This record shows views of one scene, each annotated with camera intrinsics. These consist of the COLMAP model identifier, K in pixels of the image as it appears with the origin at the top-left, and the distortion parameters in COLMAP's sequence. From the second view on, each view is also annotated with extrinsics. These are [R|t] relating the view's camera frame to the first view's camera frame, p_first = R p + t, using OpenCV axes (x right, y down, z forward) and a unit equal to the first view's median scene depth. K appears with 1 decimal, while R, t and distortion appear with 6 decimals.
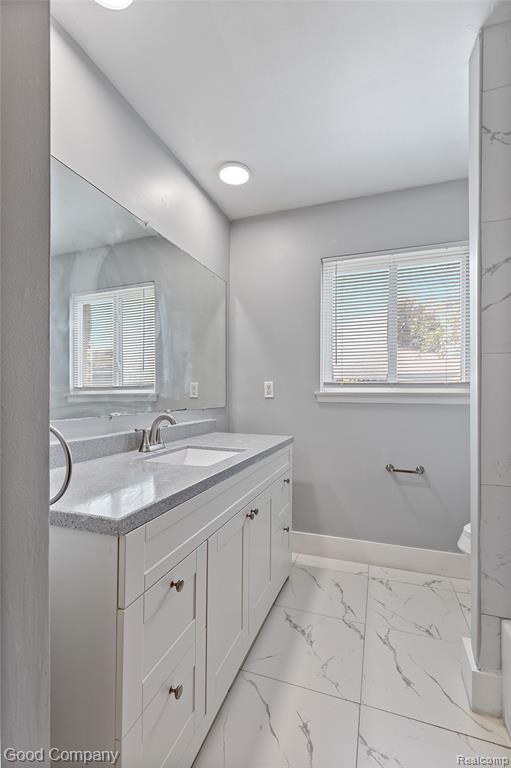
lens RADIAL K [[350.2, 0, 255.1], [0, 350.2, 387.6], [0, 0, 1]] dist [0.012874, -0.001982]
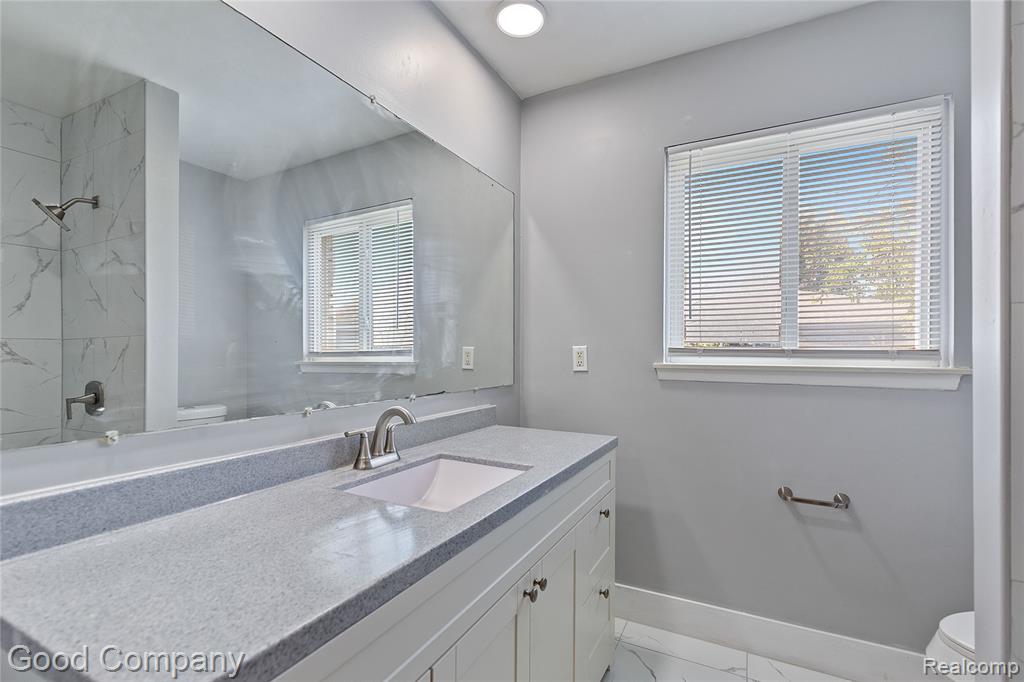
lens RADIAL K [[467.0, 0, 509.2], [0, 467.0, 345.2], [0, 0, 1]] dist [0.012874, -0.001982]
pose [[0.989874, 0.000098, -0.141948, 0.035669], [0.000200, 0.999998, 0.002087, -0.022363], [0.141948, -0.002095, 0.989872, 0.149679]]
